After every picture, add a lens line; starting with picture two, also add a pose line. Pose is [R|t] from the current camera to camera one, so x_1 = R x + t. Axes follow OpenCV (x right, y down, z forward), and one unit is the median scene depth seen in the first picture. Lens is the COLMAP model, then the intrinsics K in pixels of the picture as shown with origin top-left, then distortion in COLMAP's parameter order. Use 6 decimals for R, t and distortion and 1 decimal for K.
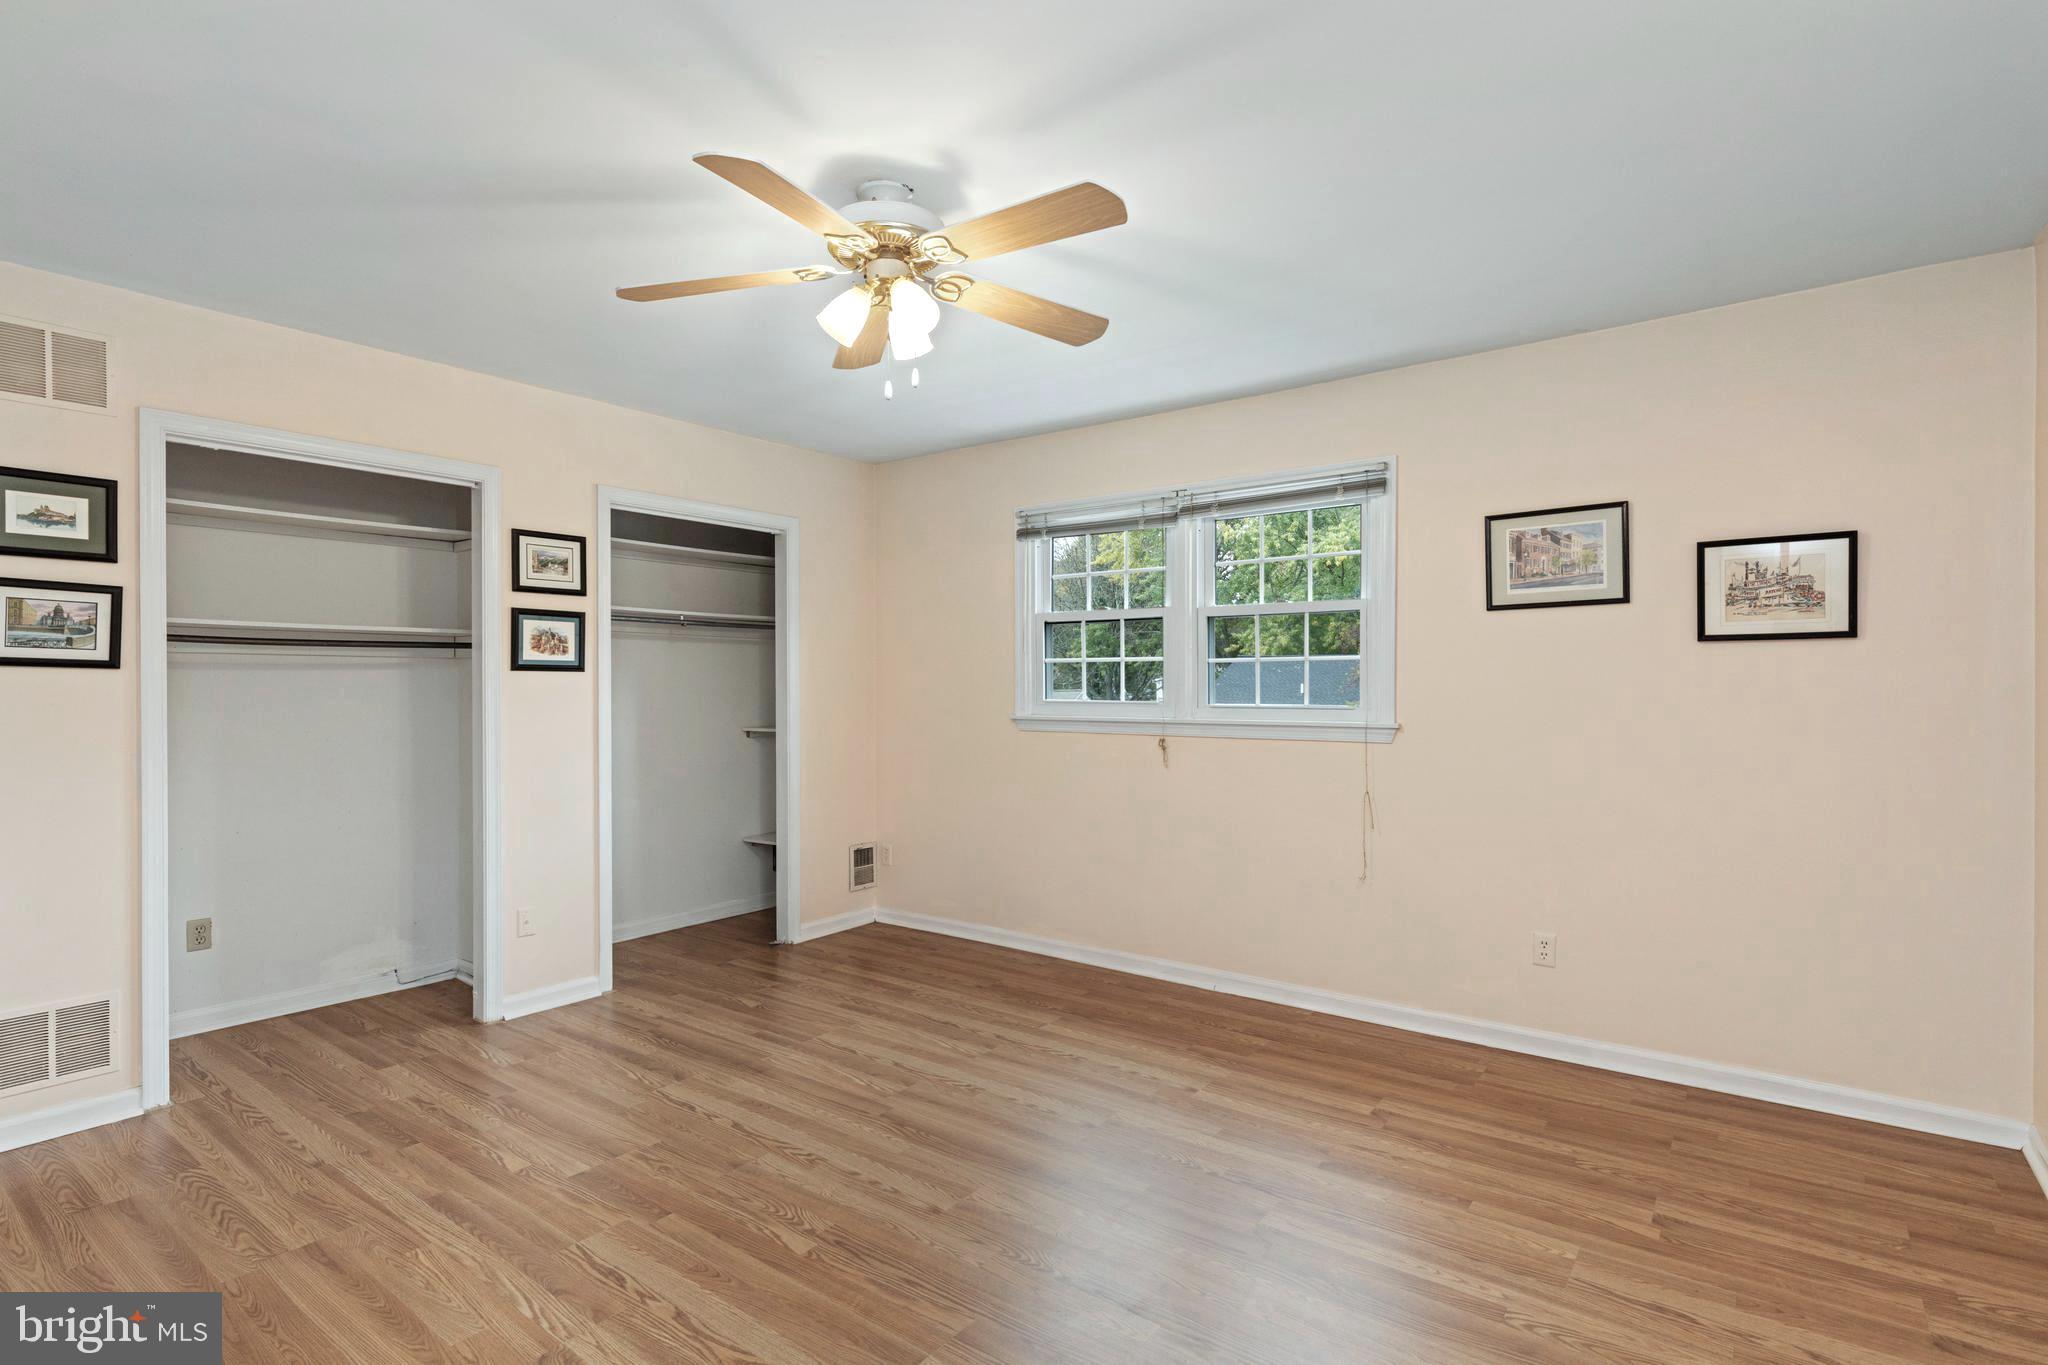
lens RADIAL K [[1005.2, 0, 1024.0], [0, 1005.2, 682.5], [0, 0, 1]] dist [0.003939, 0.000696]
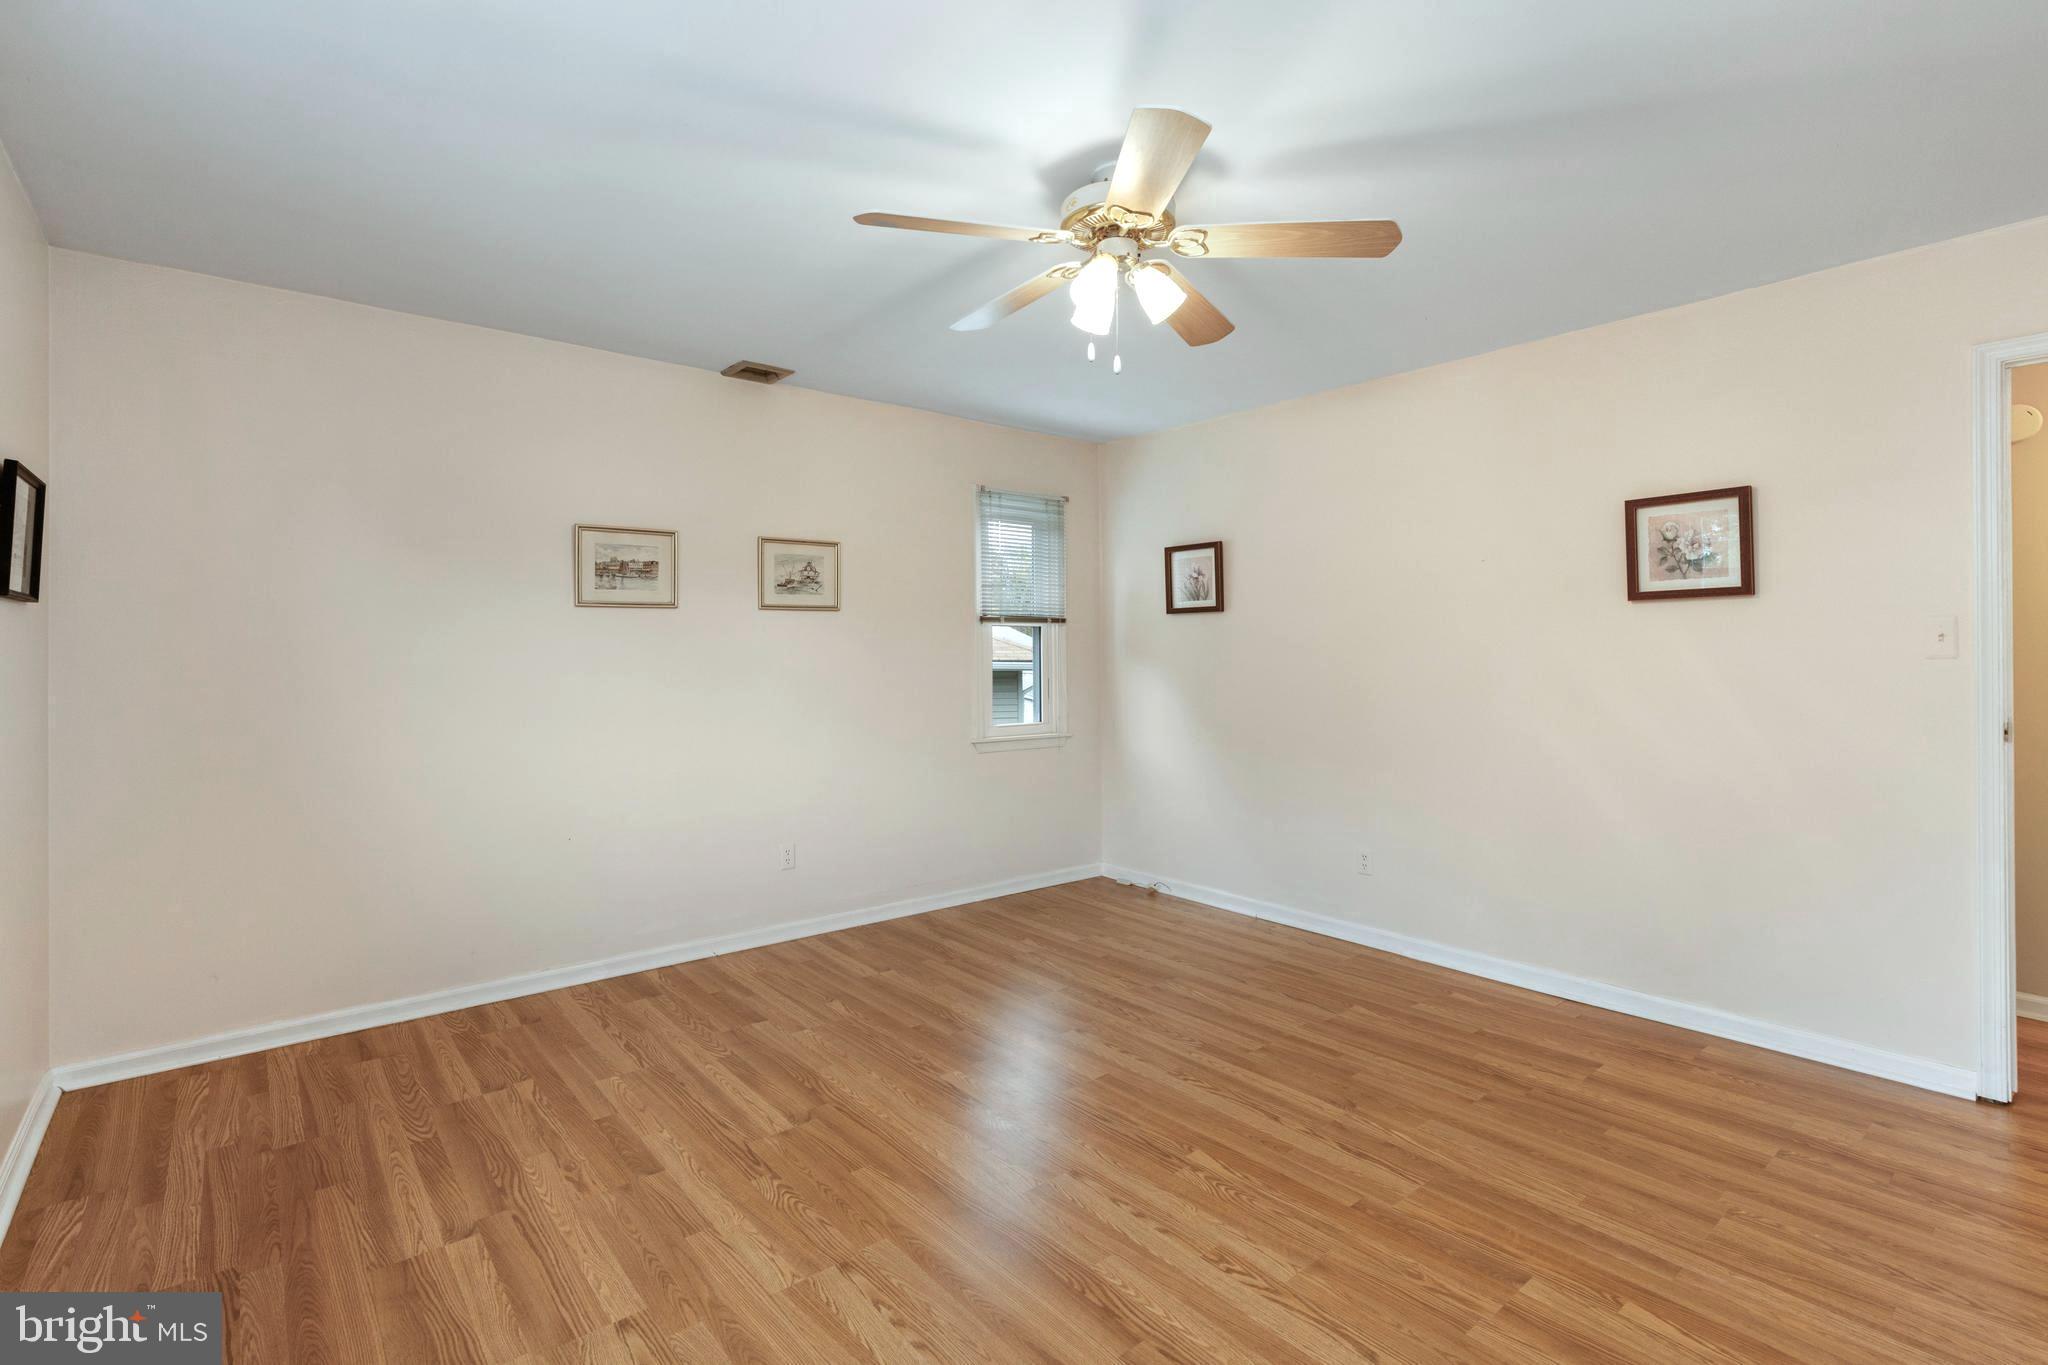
lens RADIAL K [[934.1, 0, 1025.8], [0, 934.1, 656.4], [0, 0, 1]] dist [0.009548, -0.000117]
pose [[-0.975255, 0.003755, 0.221053, -0.192167], [0.003910, 0.999992, 0.000264, 0.006000], [-0.221050, 0.001122, -0.975262, 1.488466]]
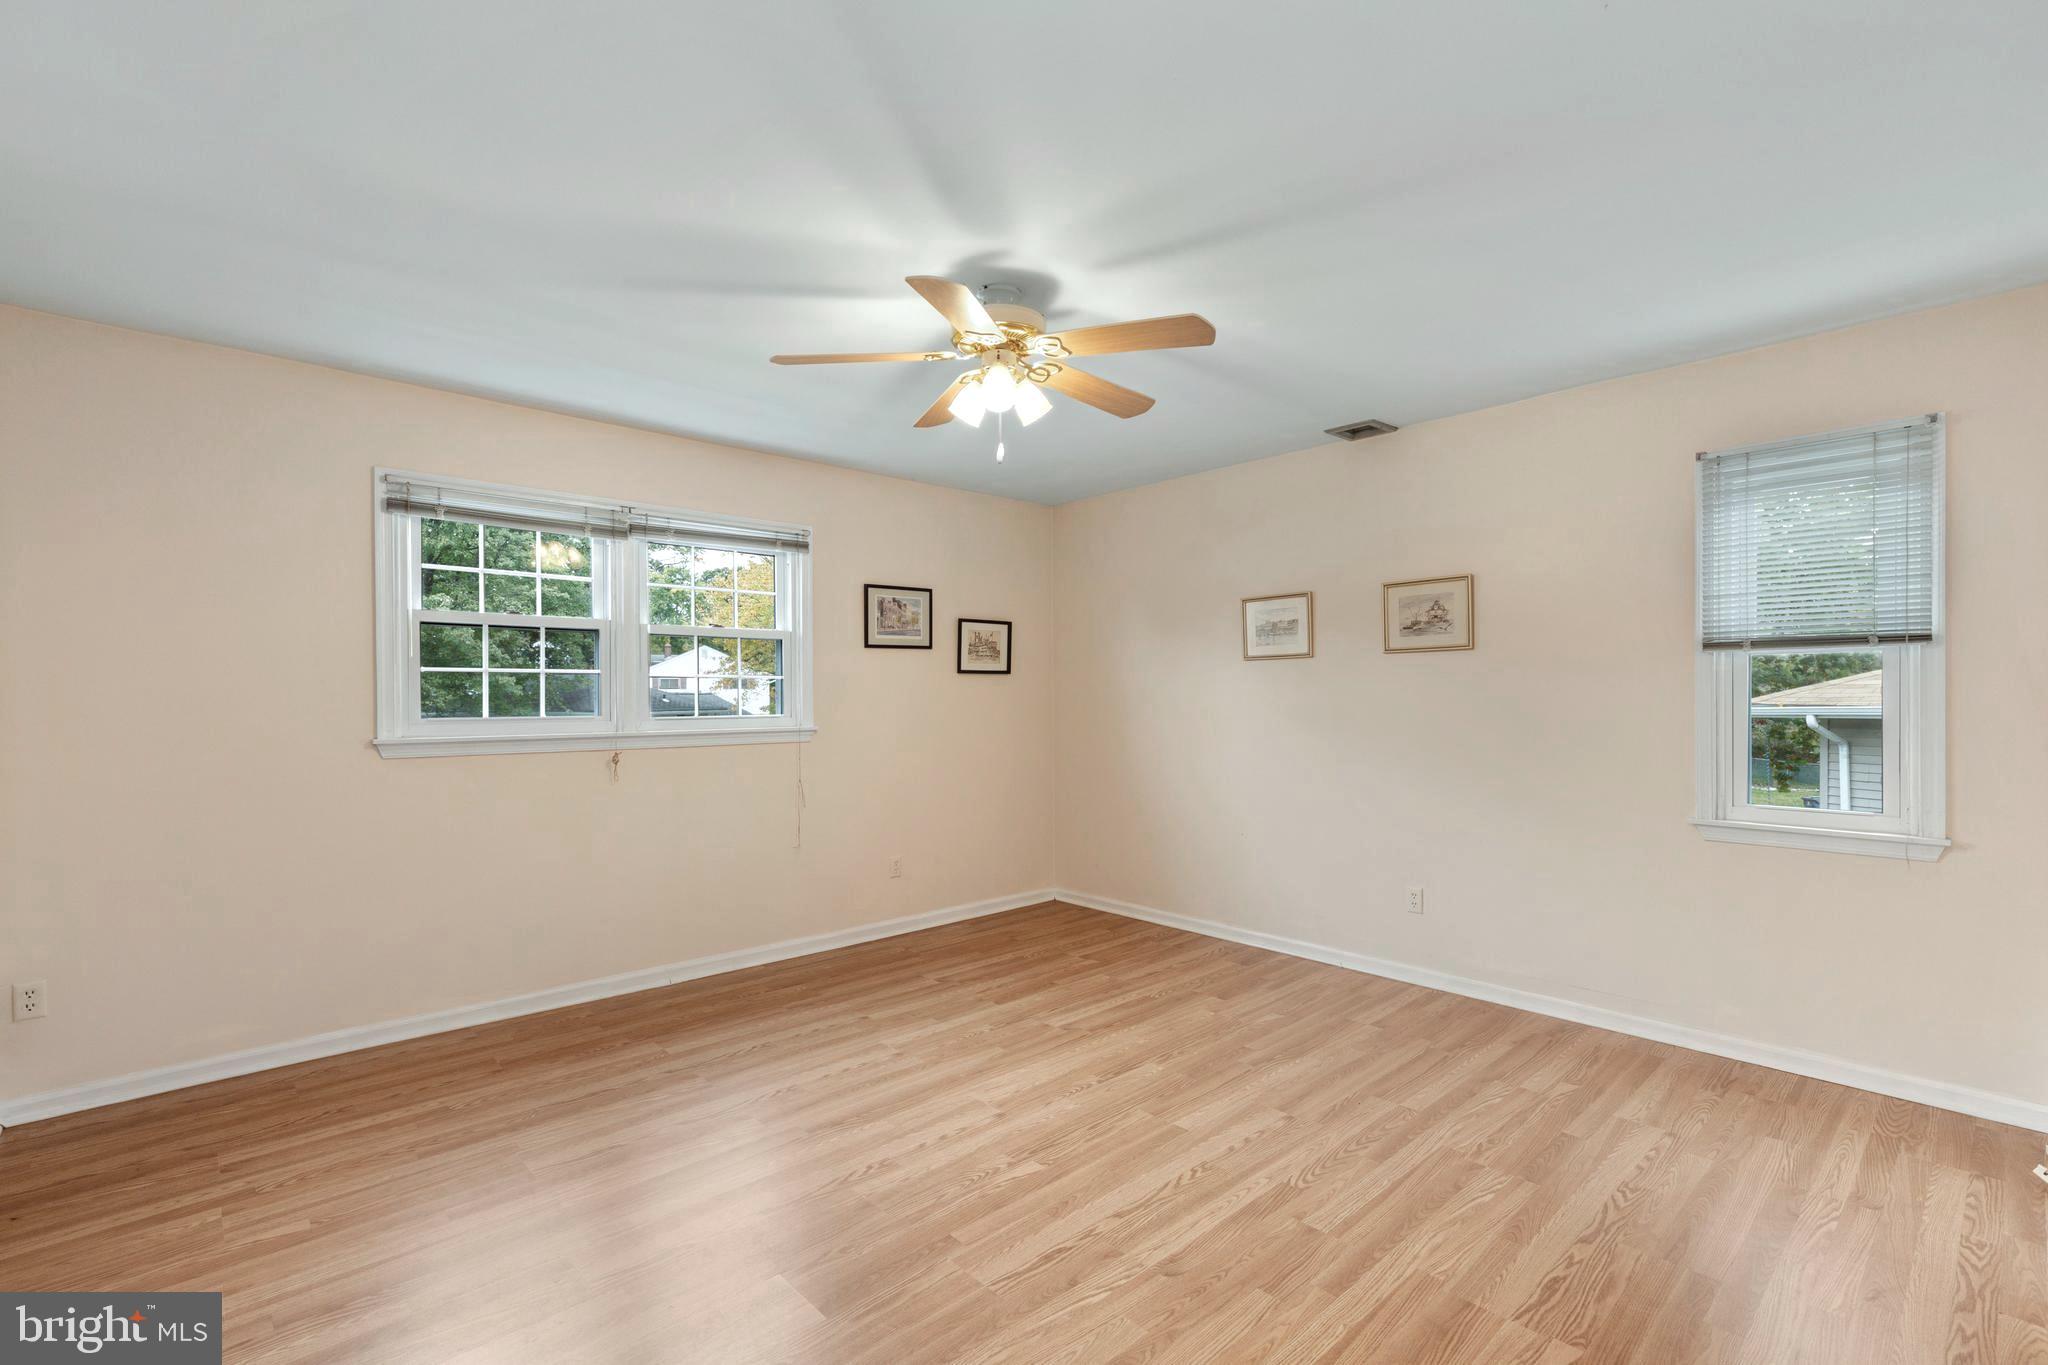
lens RADIAL K [[938.4, 0, 1033.1], [0, 938.4, 694.2], [0, 0, 1]] dist [0.016876, -0.000318]
pose [[0.164681, 0.002490, 0.986344, -0.962270], [0.001965, 0.999994, -0.002853, 0.001815], [-0.986345, 0.002408, 0.164675, 0.592131]]
